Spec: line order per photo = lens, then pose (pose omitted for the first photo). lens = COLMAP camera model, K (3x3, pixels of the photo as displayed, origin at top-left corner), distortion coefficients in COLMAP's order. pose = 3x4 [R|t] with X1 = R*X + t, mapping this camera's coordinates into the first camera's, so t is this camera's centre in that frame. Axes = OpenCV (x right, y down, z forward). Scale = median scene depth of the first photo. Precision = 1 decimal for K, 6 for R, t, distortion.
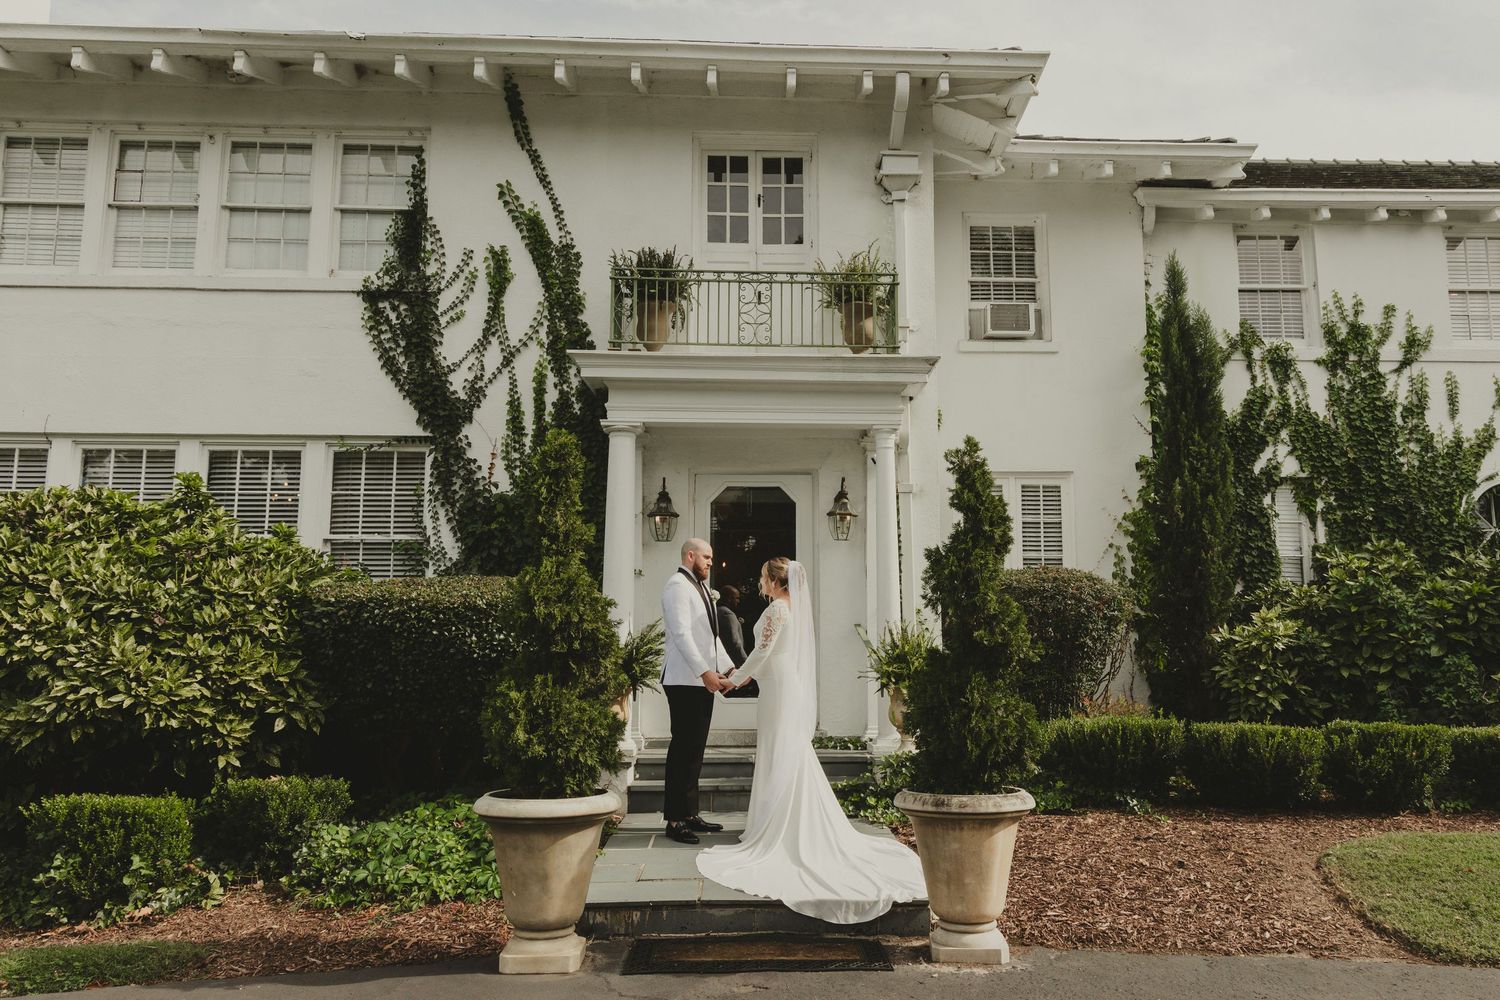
lens RADIAL K [[1672.9, 0, 750.0], [0, 1672.9, 500.0], [0, 0, 1]] dist [-0.201308, 0.014828]
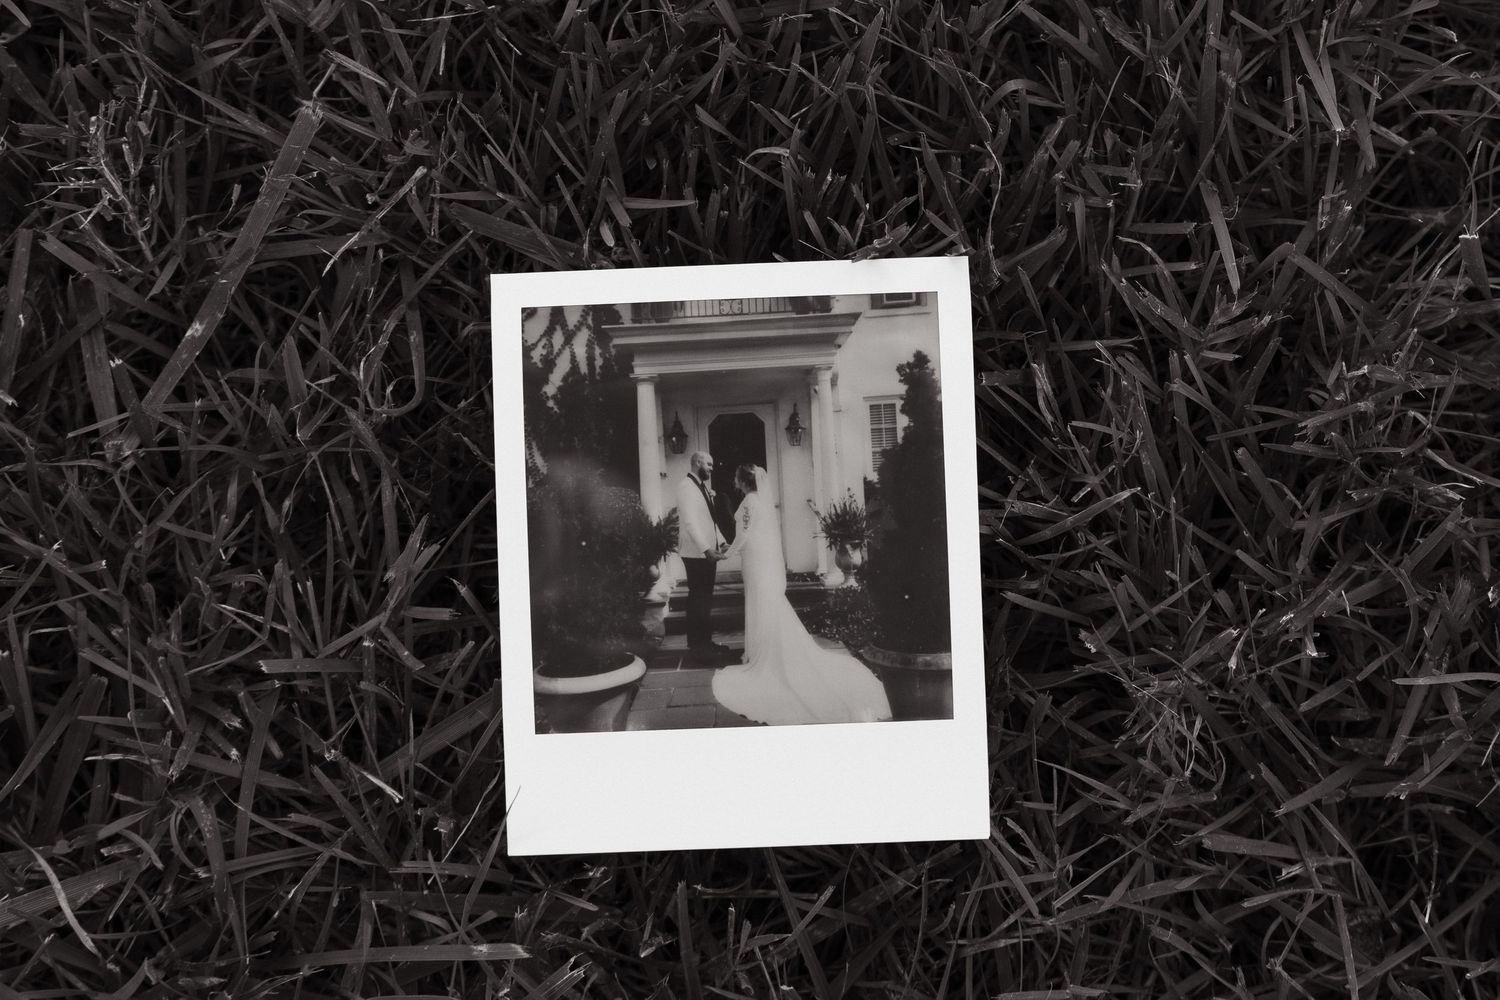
lens RADIAL K [[3840.6, 0, 750.0], [0, 3840.6, 500.0], [0, 0, 1]] dist [0.008420, 0.003331]
pose [[0.998084, -0.061850, 0.001849, 0.003727], [0.061757, 0.997555, 0.032701, -0.043982], [-0.003867, -0.032524, 0.999463, -2.544712]]
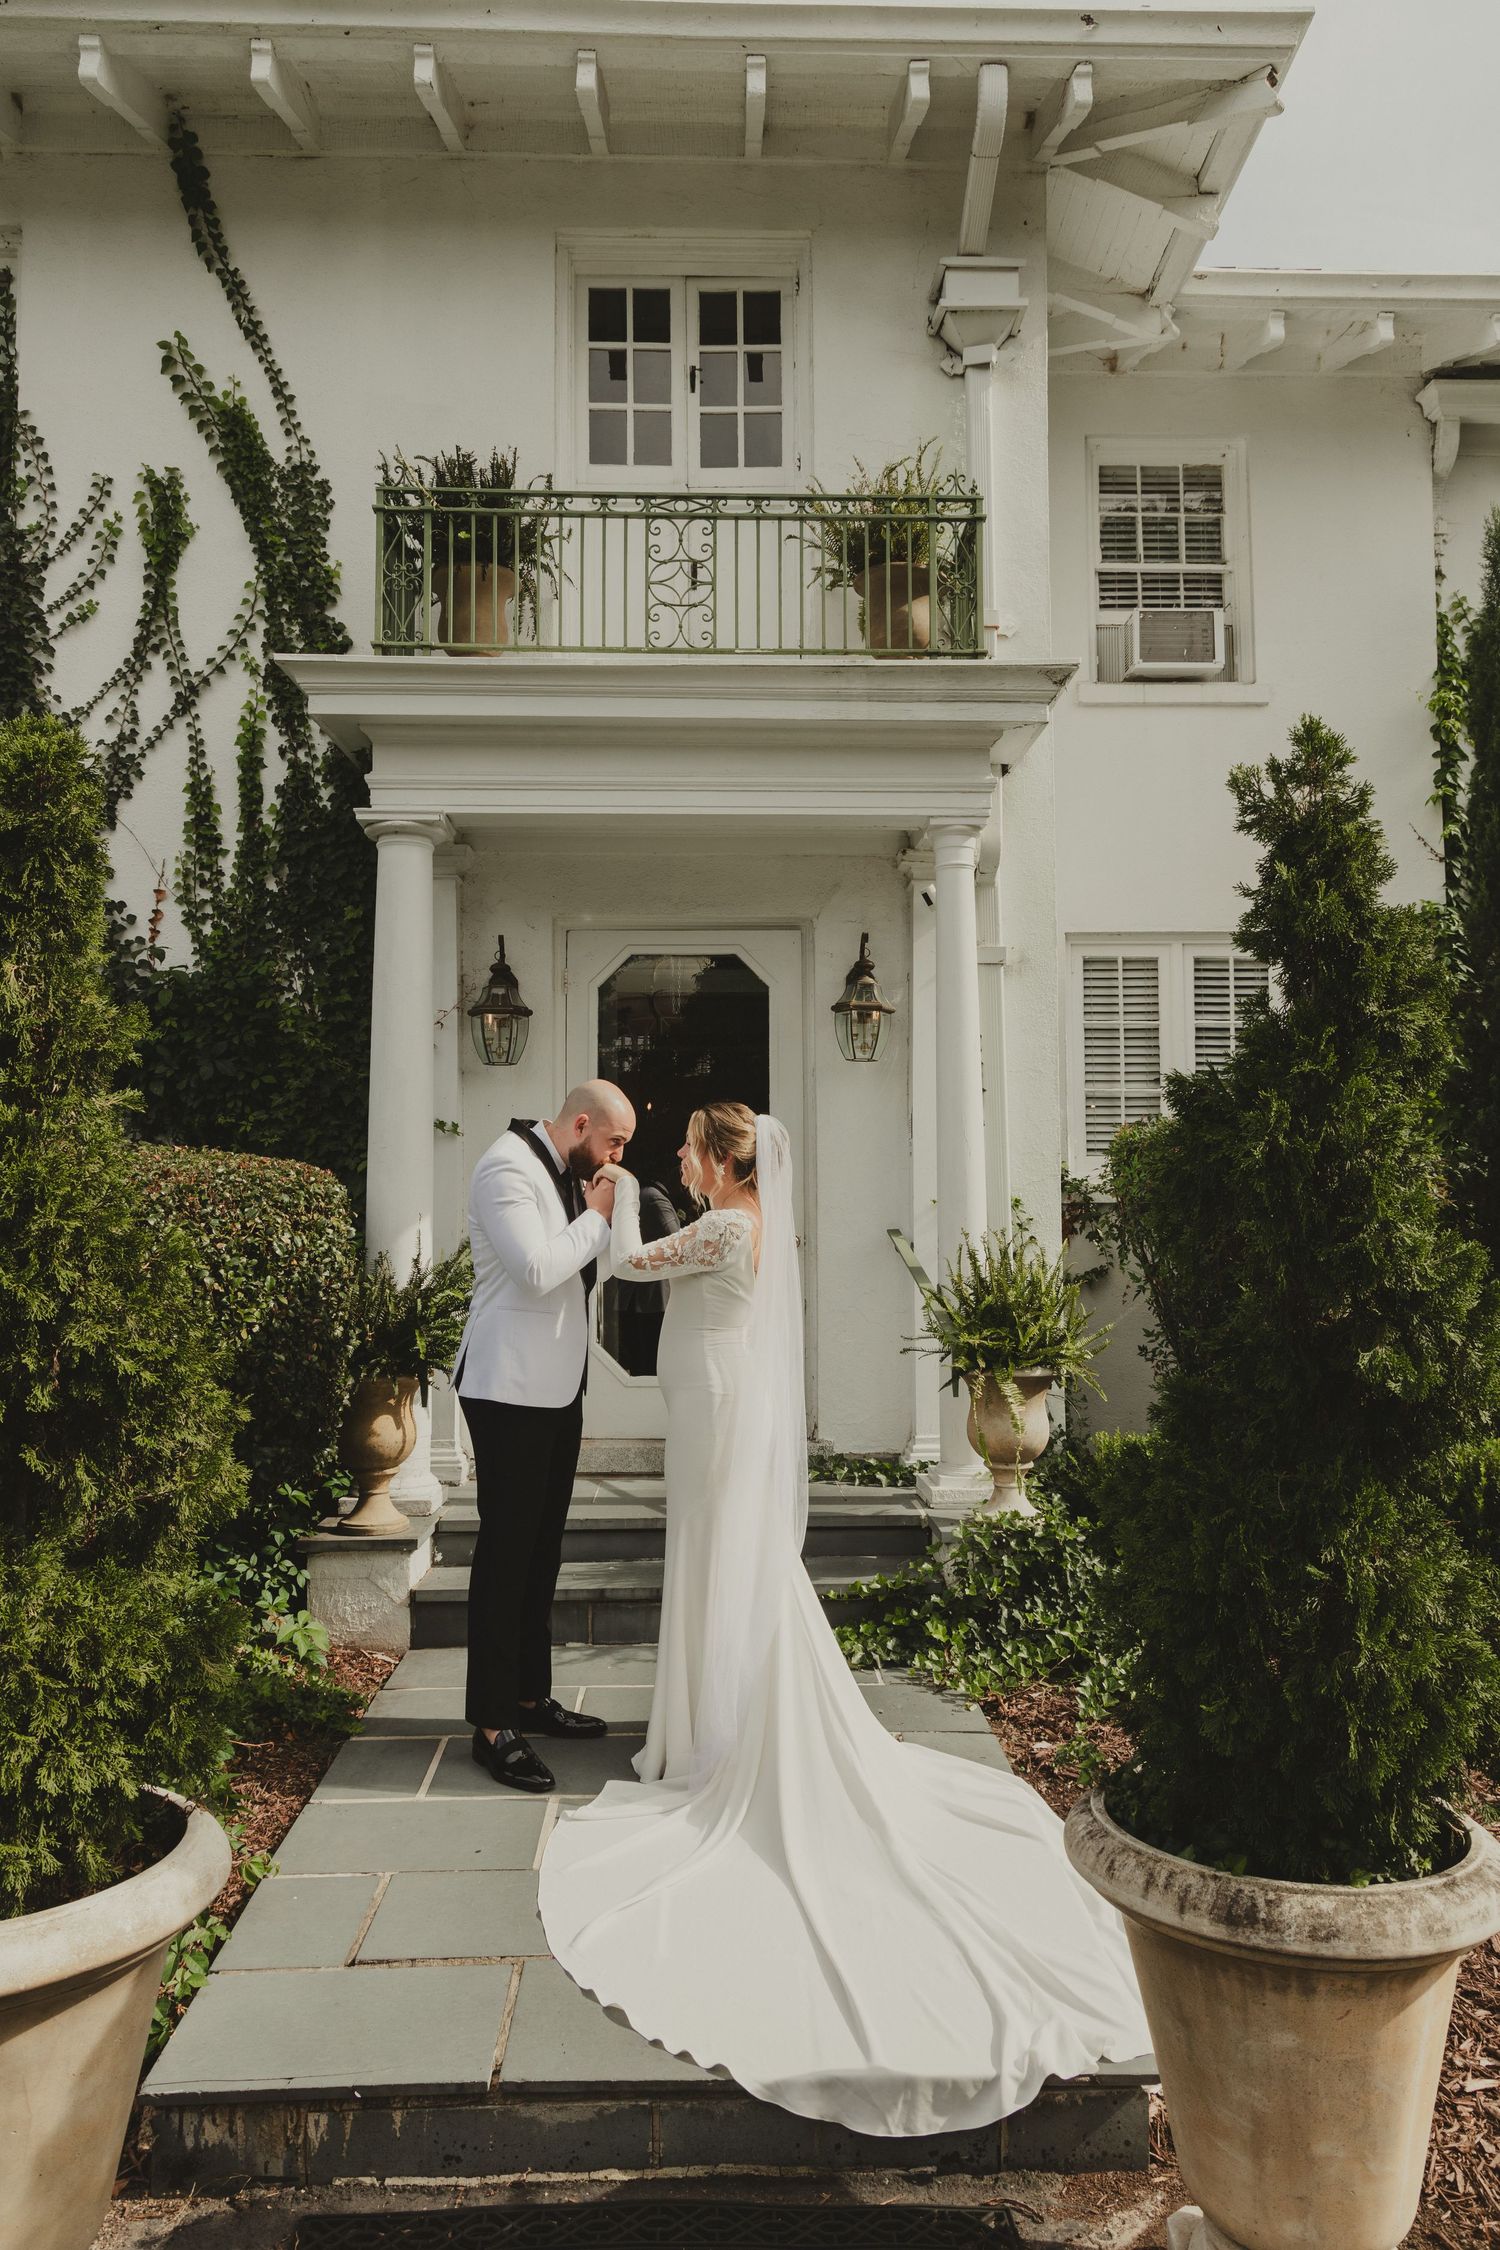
lens RADIAL K [[2509.3, 0, 750.0], [0, 2509.3, 1125.0], [0, 0, 1]] dist [-0.201308, 0.014828]
pose [[0.999810, -0.004946, 0.018843, 0.007889], [0.004054, 0.998883, 0.047071, 0.008012], [-0.019055, -0.046986, 0.998714, 0.263786]]
